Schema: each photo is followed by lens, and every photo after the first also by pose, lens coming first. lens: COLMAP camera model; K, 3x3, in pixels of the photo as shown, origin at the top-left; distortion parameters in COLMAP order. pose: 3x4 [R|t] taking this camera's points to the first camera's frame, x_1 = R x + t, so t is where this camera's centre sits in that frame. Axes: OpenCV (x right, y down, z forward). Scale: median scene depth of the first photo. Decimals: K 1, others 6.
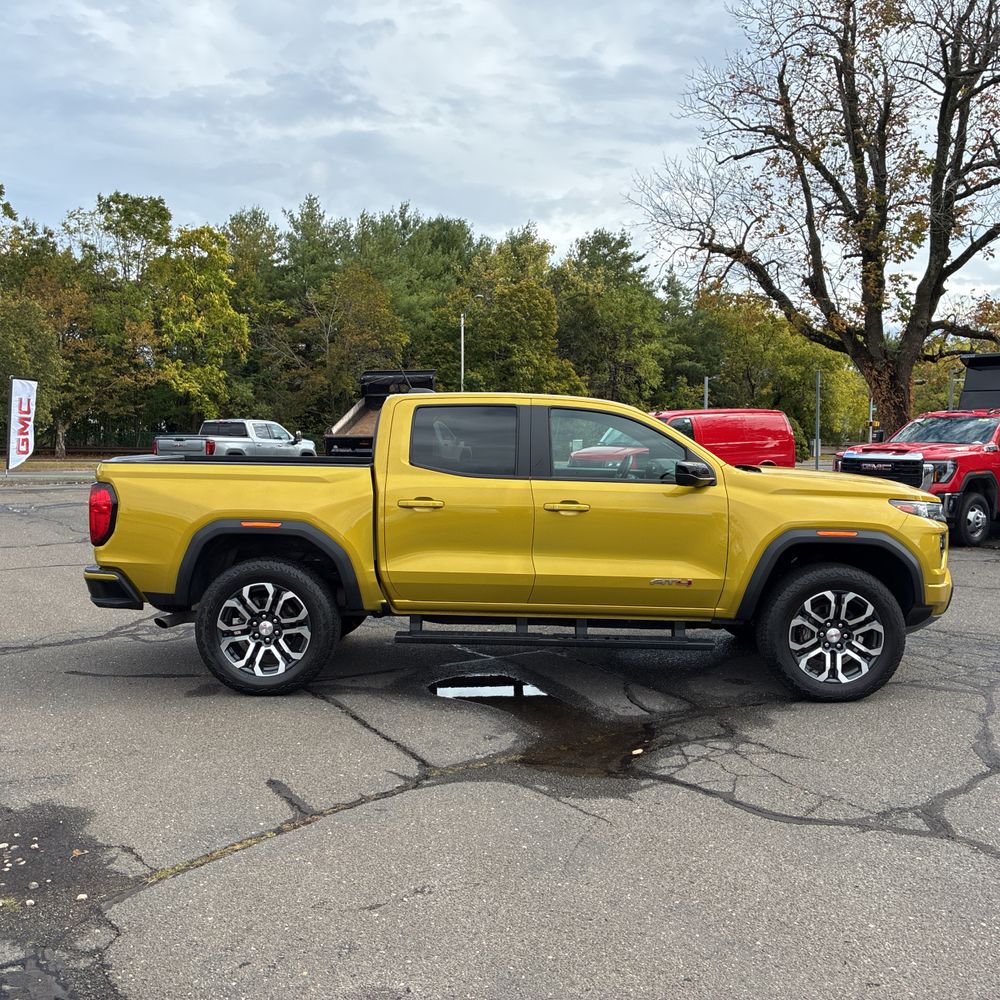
lens RADIAL K [[1010.8, 0, 500.0], [0, 1010.8, 500.0], [0, 0, 1]] dist [0.019722, 0.000308]
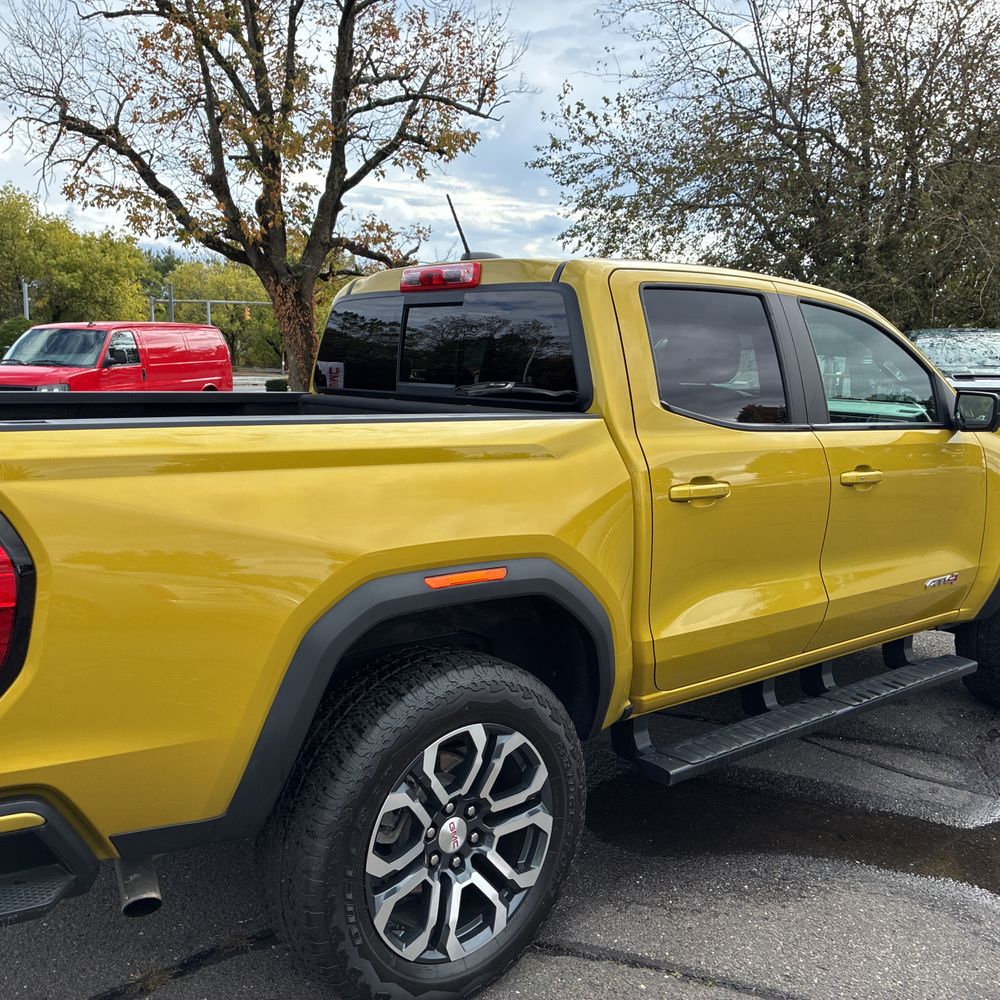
lens RADIAL K [[1018.7, 0, 494.9], [0, 1018.7, 498.7], [0, 0, 1]] dist [0.002601, 0.007079]
pose [[0.757426, -0.080805, 0.647901, -0.459011], [0.031772, 0.995698, 0.087038, -0.037057], [-0.652147, -0.045340, 0.756735, 0.686139]]
